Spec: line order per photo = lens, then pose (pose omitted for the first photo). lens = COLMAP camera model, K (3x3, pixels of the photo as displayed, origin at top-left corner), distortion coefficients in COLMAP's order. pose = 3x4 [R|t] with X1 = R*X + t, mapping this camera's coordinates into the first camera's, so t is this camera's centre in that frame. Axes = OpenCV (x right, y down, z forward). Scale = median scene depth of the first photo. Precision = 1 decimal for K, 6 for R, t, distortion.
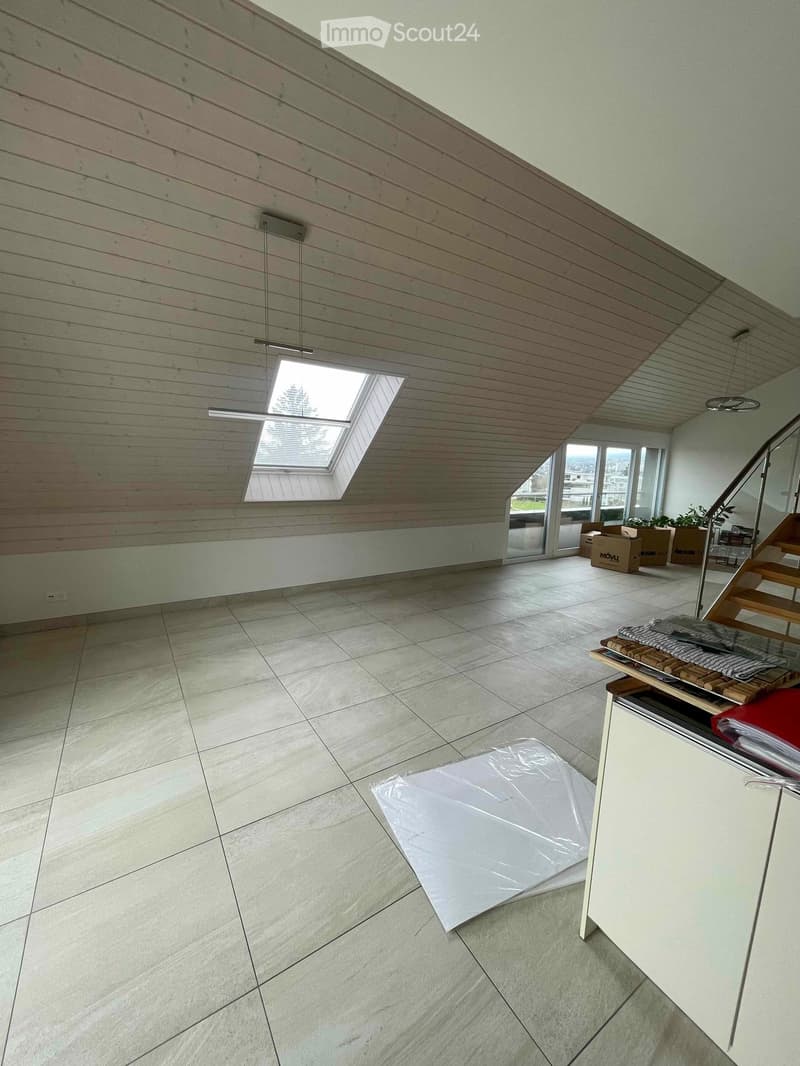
lens RADIAL K [[432.2, 0, 401.5], [0, 432.2, 533.0], [0, 0, 1]] dist [0.001249, 0.000133]
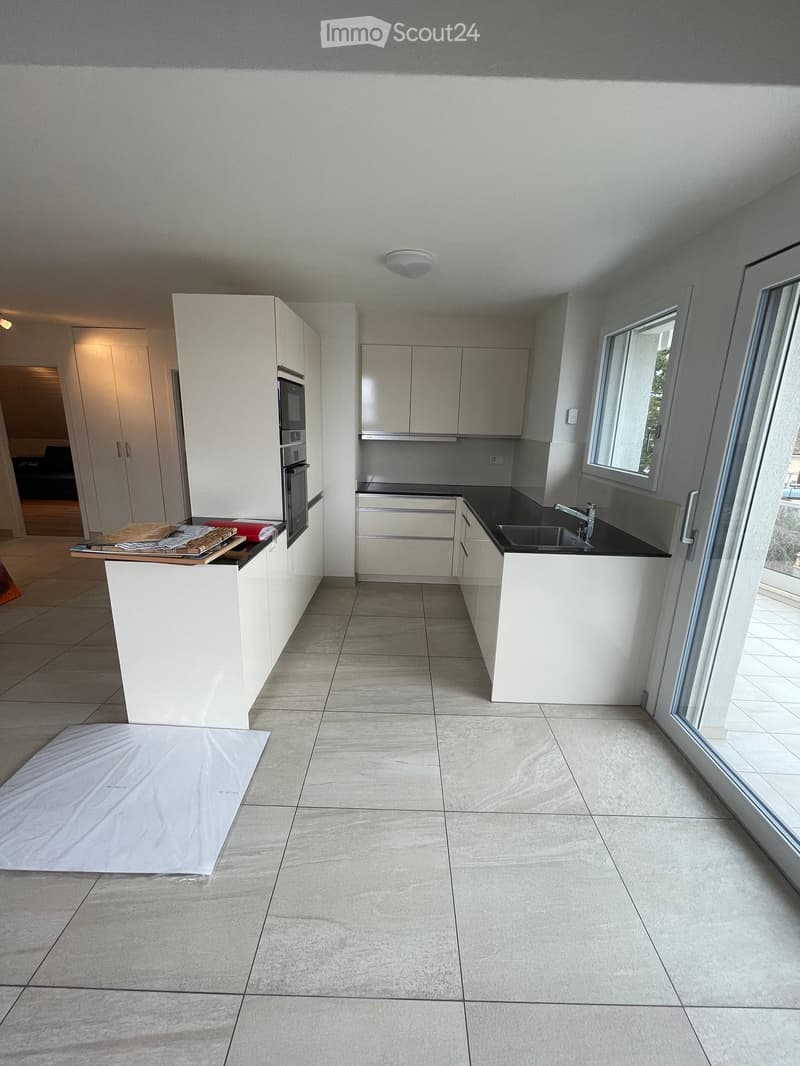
lens RADIAL K [[432.2, 0, 400.2], [0, 432.2, 533.8], [0, 0, 1]] dist [0.001249, 0.000133]
pose [[-0.836437, -0.181013, 0.517308, -0.665681], [0.045686, 0.917570, 0.394940, -0.265325], [-0.546155, 0.353976, -0.759220, 1.573310]]
